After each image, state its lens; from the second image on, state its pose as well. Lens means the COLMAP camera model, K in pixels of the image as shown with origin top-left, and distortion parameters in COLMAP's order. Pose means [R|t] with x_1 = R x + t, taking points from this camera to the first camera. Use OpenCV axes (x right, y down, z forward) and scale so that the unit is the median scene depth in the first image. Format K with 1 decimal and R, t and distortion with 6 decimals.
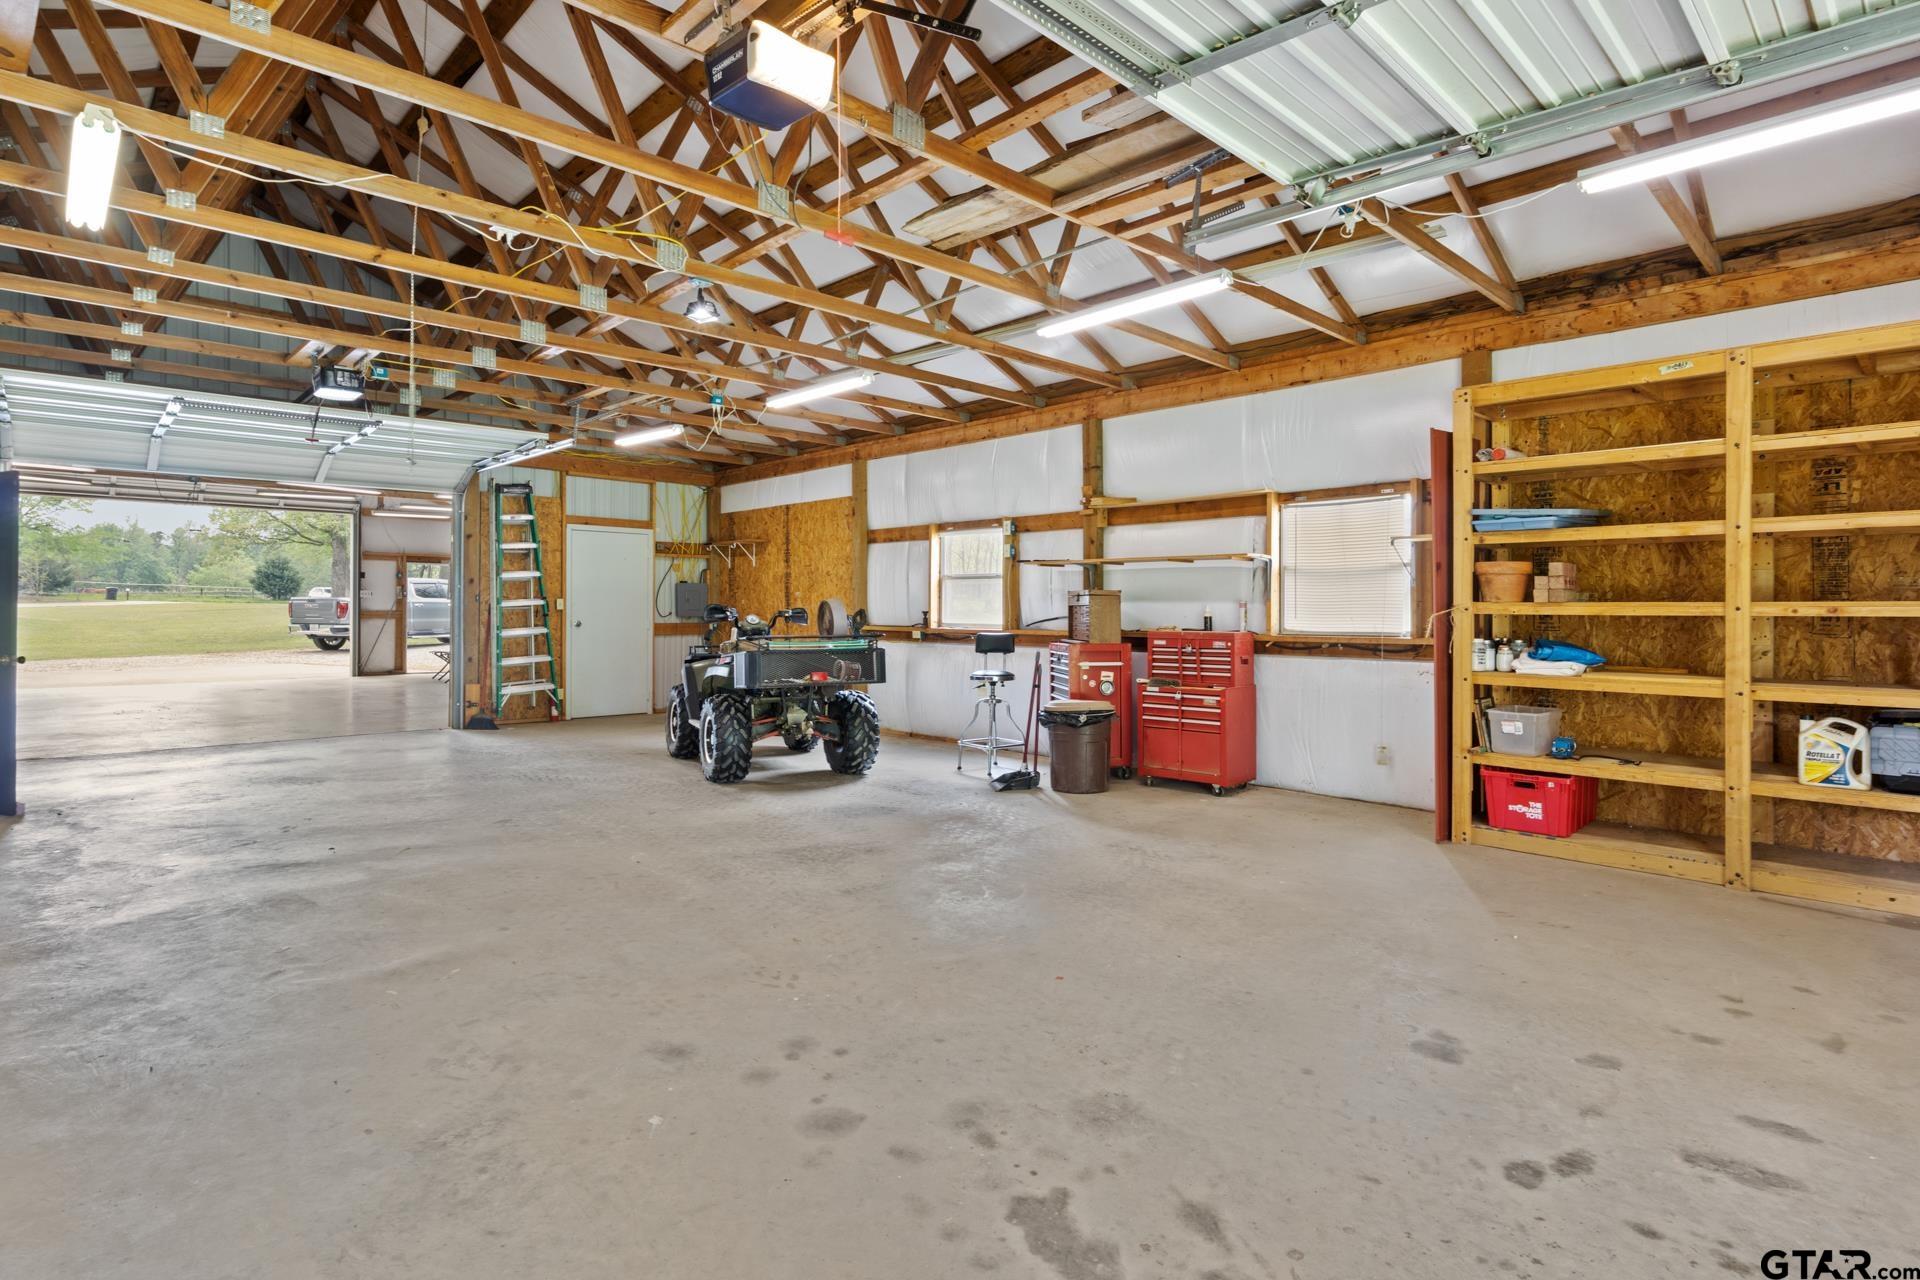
lens RADIAL K [[964.2, 0, 960.2], [0, 964.2, 615.1], [0, 0, 1]] dist [-0.003041, -0.001597]
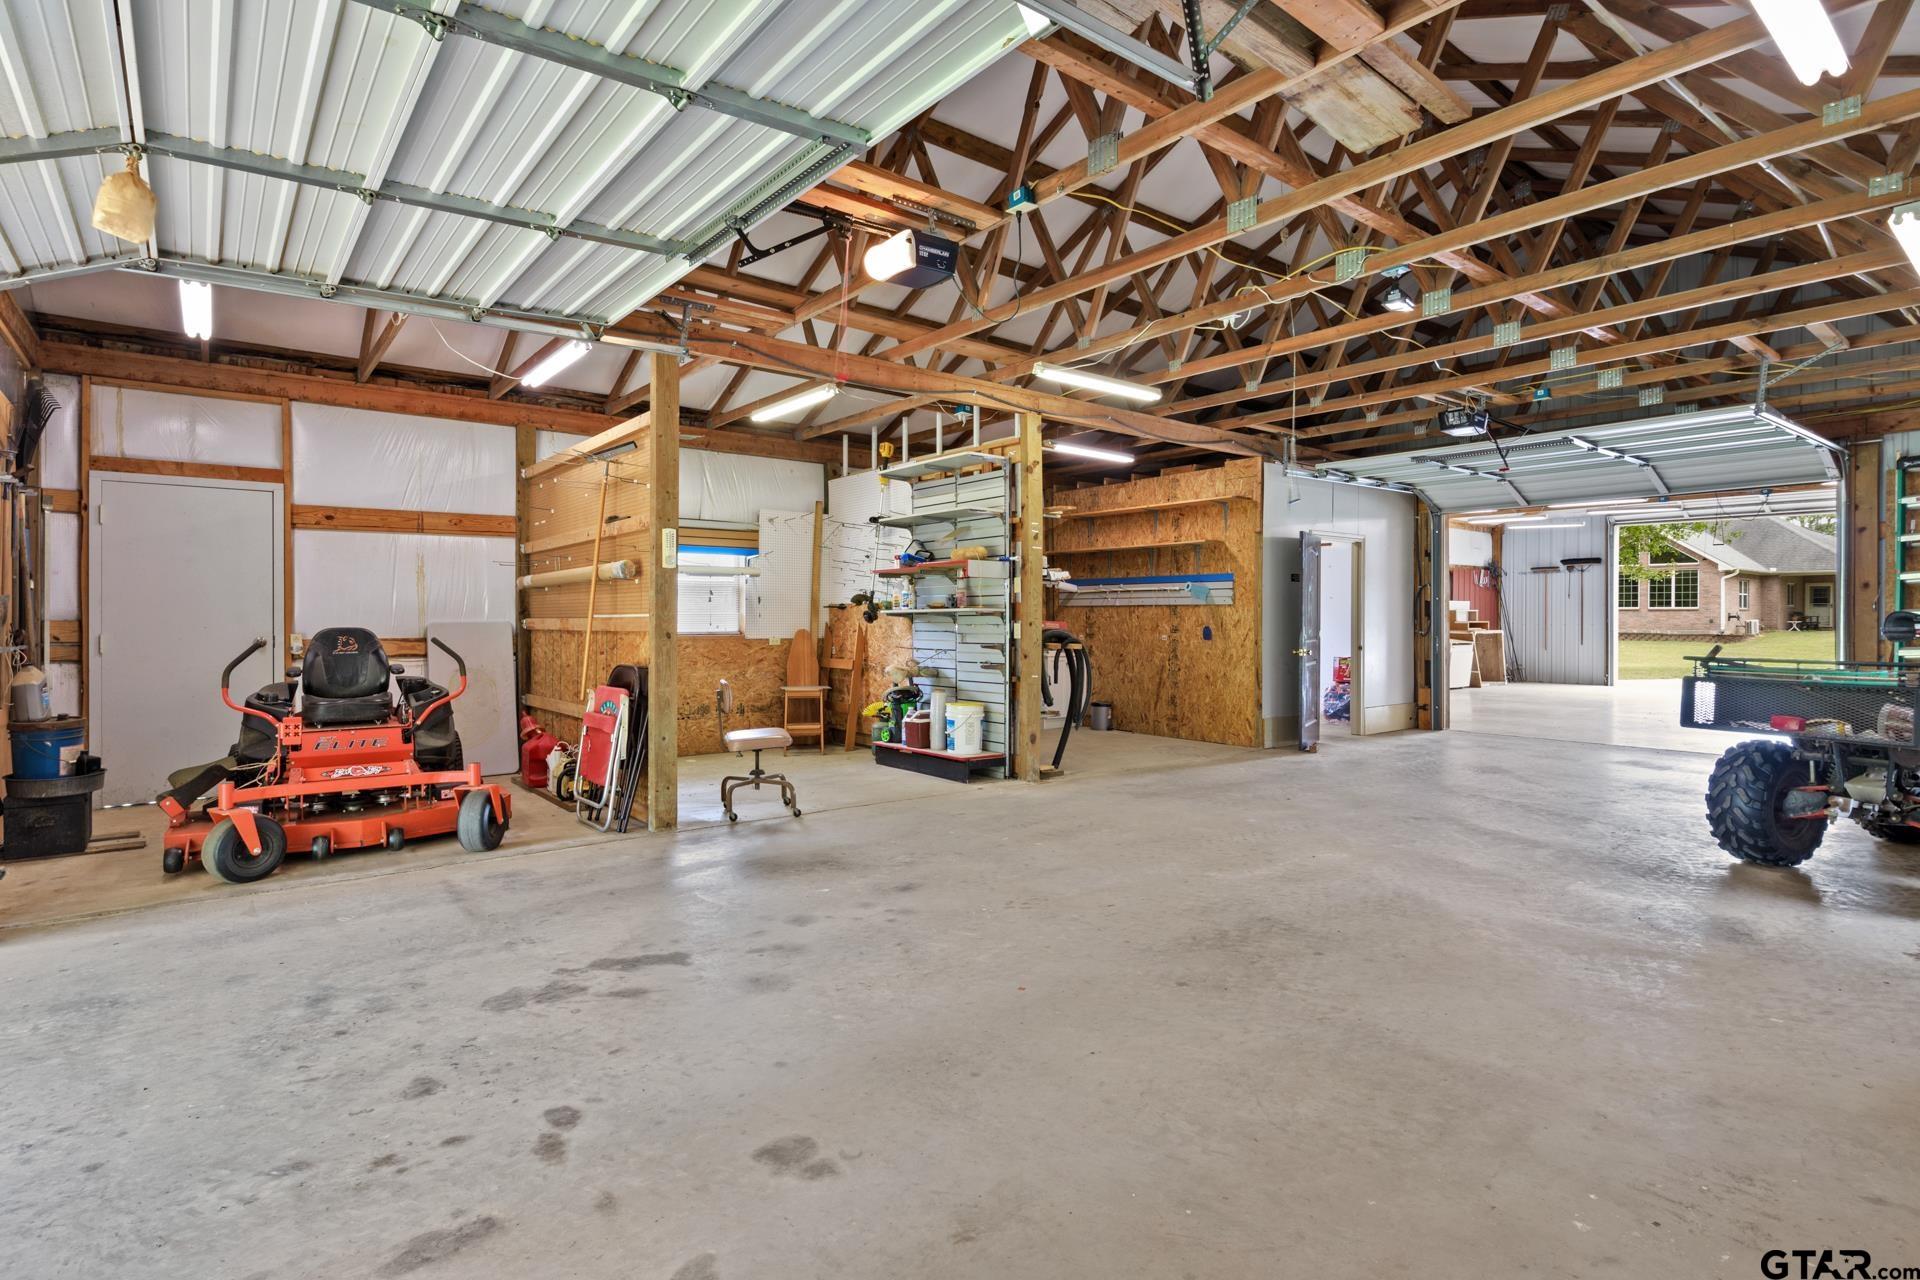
lens RADIAL K [[950.0, 0, 960.0], [0, 950.0, 640.0], [0, 0, 1]] dist [0.001152, 0.000632]
pose [[-0.088989, 0.018285, -0.995865, 1.569103], [-0.005937, 0.999804, 0.018888, -0.000650], [0.996015, 0.007594, -0.088863, 1.487143]]
